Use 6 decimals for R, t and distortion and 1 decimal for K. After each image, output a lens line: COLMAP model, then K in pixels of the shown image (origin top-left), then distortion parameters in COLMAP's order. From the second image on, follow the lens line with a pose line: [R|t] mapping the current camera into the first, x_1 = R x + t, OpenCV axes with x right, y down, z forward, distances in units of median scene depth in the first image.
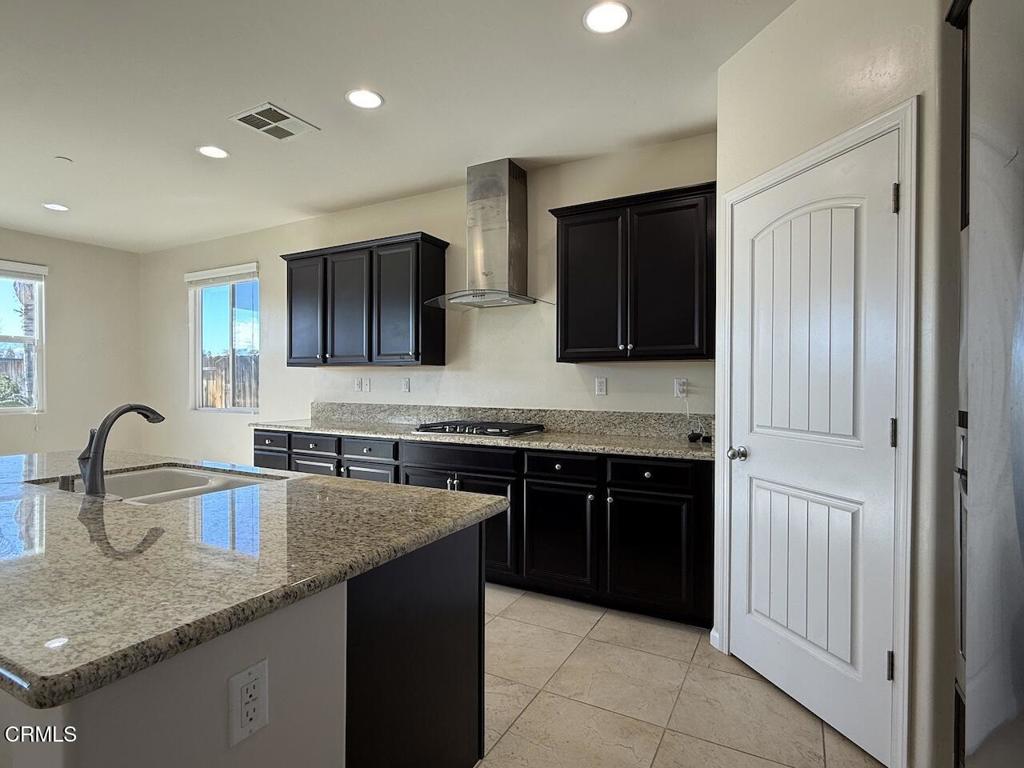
lens RADIAL K [[516.7, 0, 520.3], [0, 516.7, 383.1], [0, 0, 1]] dist [0.003880, 0.000218]
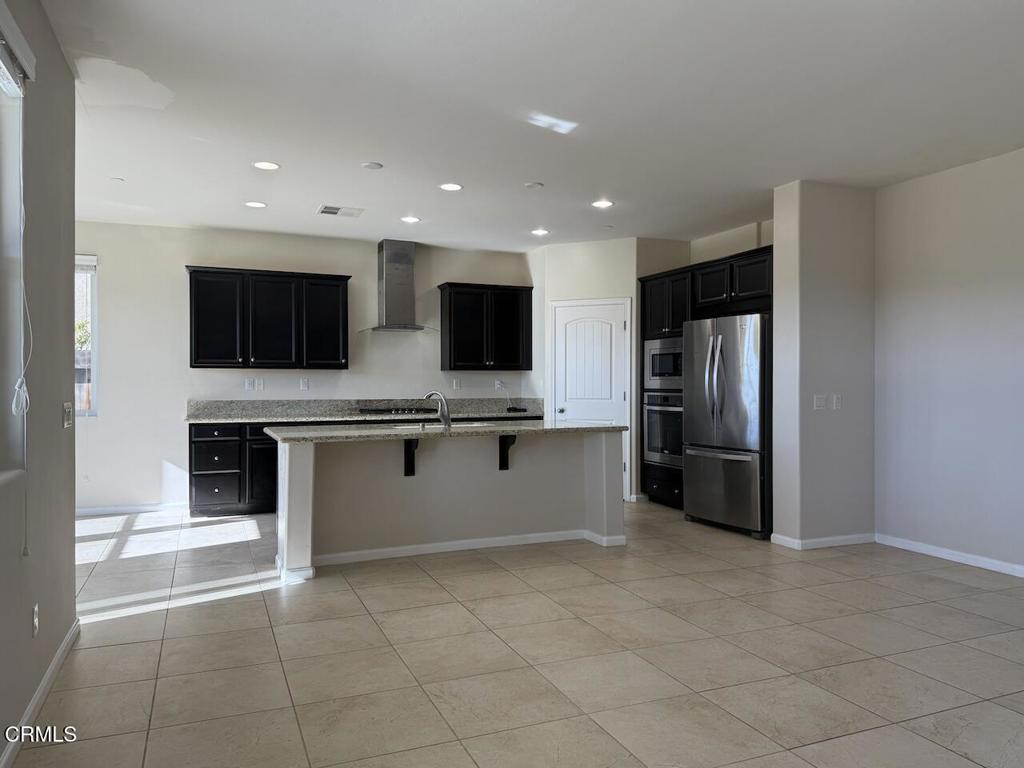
lens RADIAL K [[728.9, 0, 512.0], [0, 728.9, 384.0], [0, 0, 1]] dist [0.040376, -0.006885]
pose [[0.631788, -0.003020, 0.775135, -1.602905], [0.004690, 0.999989, 0.000073, 0.006727], [-0.775127, 0.003589, 0.631796, -0.663287]]
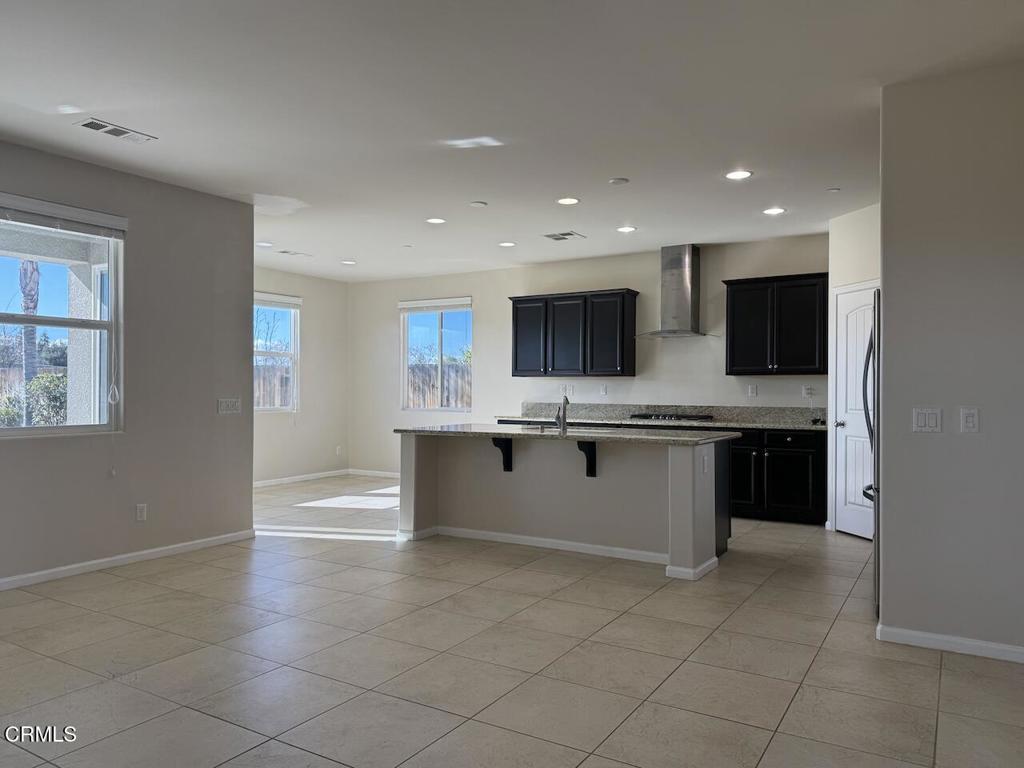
lens RADIAL K [[728.9, 0, 512.0], [0, 728.9, 384.0], [0, 0, 1]] dist [0.040376, -0.006885]
pose [[0.998362, 0.001332, -0.057199, -0.440602], [-0.001941, 0.999942, -0.010595, 0.011345], [0.057182, 0.010689, 0.998307, -1.237698]]
